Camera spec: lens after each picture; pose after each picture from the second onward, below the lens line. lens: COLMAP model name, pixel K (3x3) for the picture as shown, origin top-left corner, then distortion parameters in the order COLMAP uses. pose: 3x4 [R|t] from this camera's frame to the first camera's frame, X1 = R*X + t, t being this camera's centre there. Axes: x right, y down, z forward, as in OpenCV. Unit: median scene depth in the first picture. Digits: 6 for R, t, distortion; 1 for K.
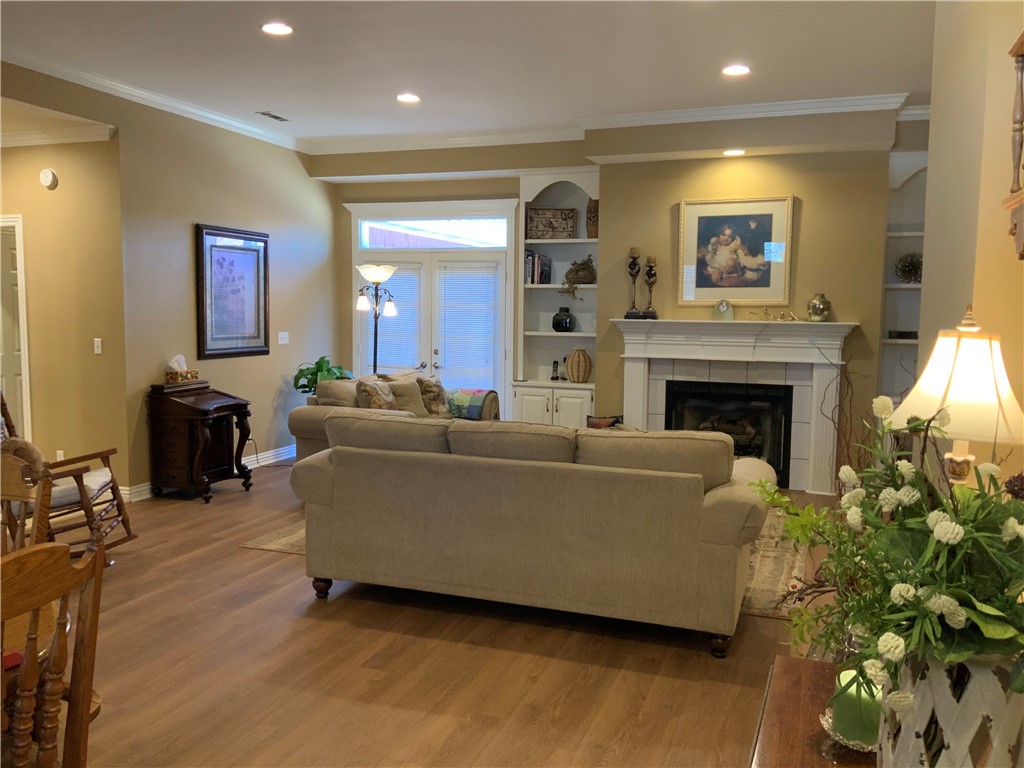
lens RADIAL K [[842.0, 0, 508.0], [0, 842.0, 384.1], [0, 0, 1]] dist [0.081256, -0.149976]
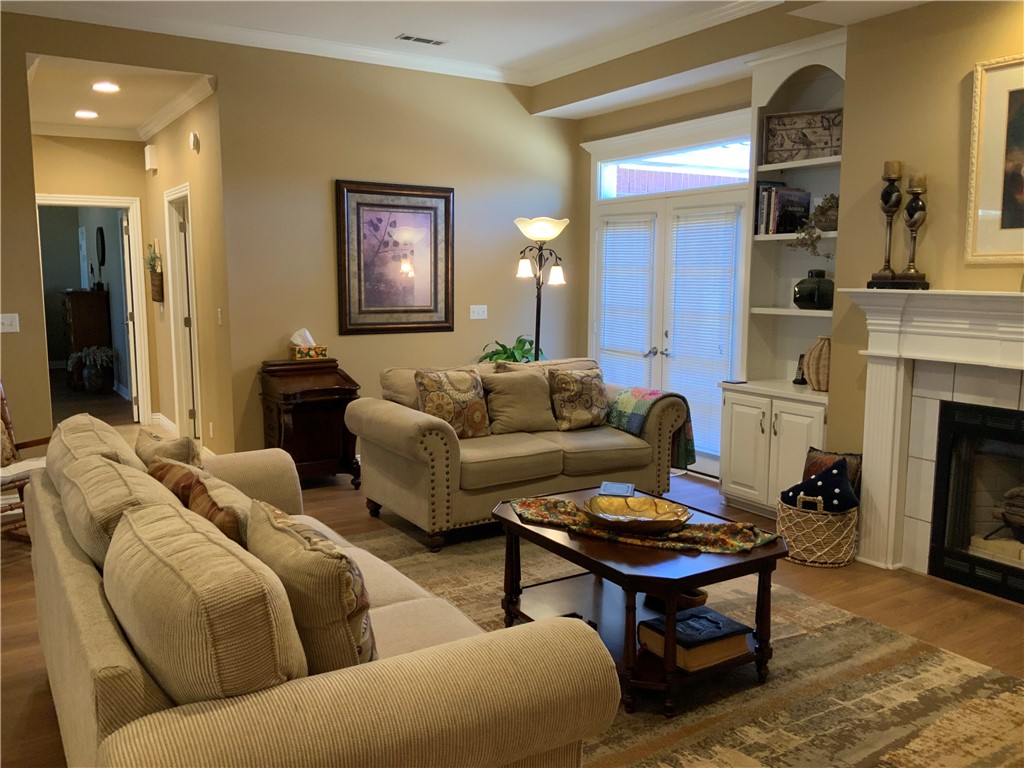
lens RADIAL K [[842.0, 0, 503.1], [0, 842.0, 383.3], [0, 0, 1]] dist [0.081256, -0.149976]
pose [[0.786074, 0.069621, -0.614199, 0.304131], [-0.049307, 0.997533, 0.049968, -0.029526], [0.616163, -0.008994, 0.787568, 0.391165]]
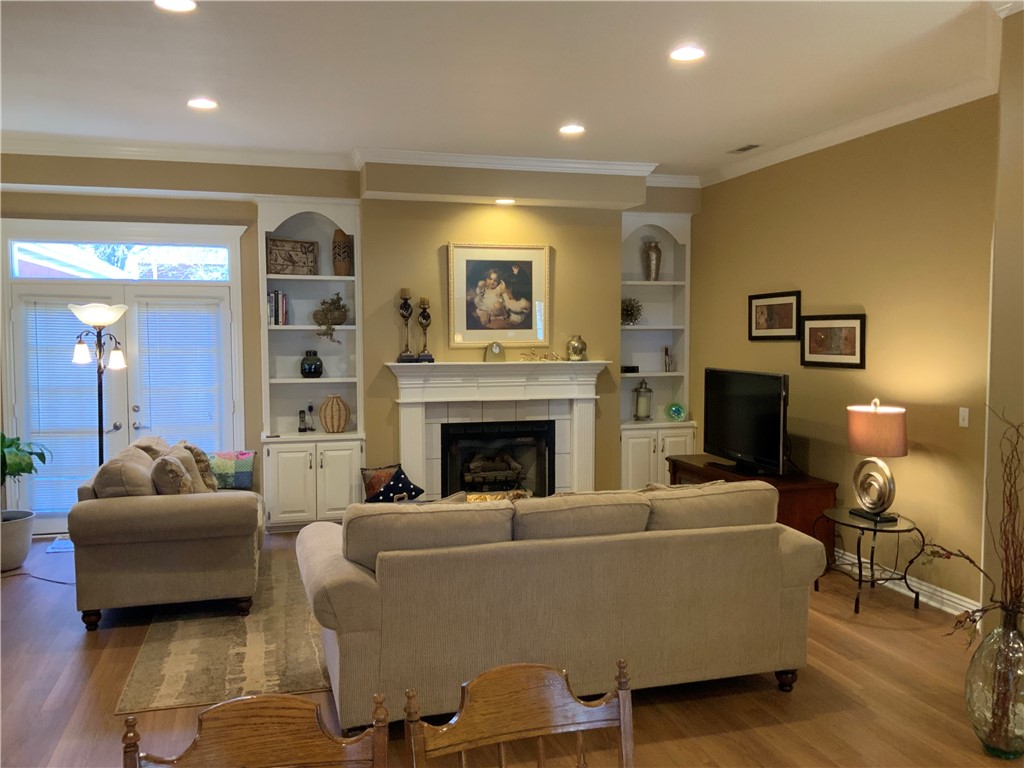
lens RADIAL K [[842.0, 0, 512.7], [0, 842.0, 382.7], [0, 0, 1]] dist [0.081256, -0.149976]
pose [[0.802967, -0.049603, 0.593955, -0.326642], [0.064471, 0.997912, -0.003820, -0.043255], [-0.592526, 0.041361, 0.804489, 0.161614]]
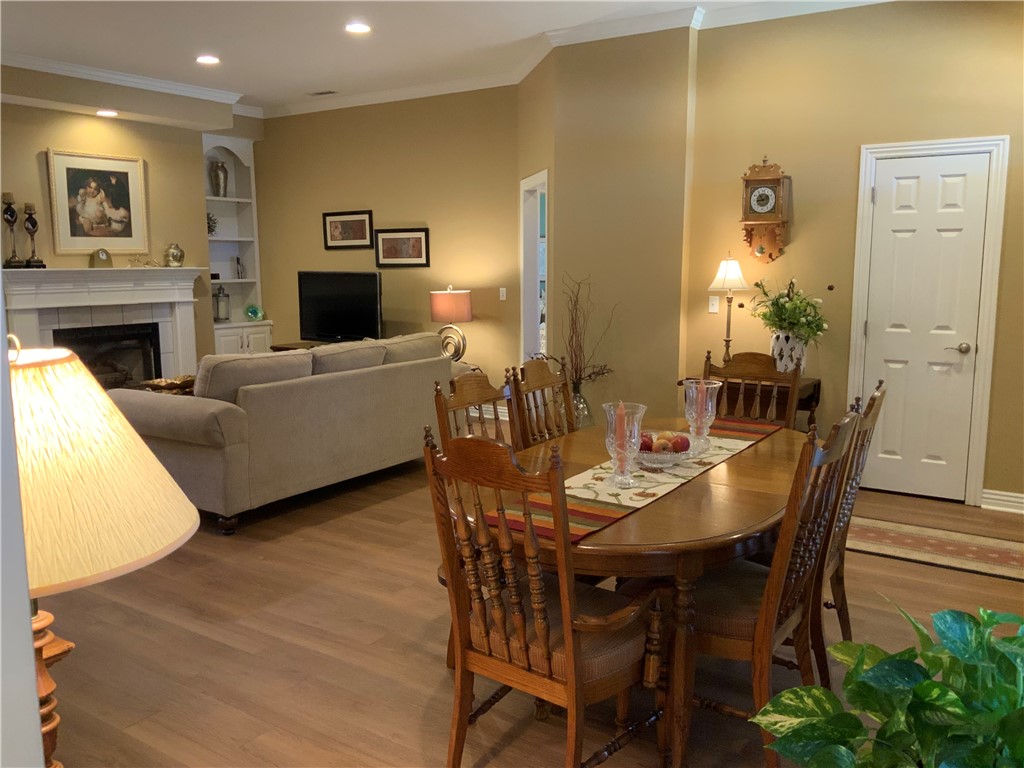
lens RADIAL K [[842.0, 0, 514.5], [0, 842.0, 386.6], [0, 0, 1]] dist [0.081256, -0.149976]
pose [[0.229354, -0.155206, 0.960889, -0.669091], [0.094006, 0.986122, 0.136843, -0.024304], [-0.968793, 0.058944, 0.240762, 0.232815]]
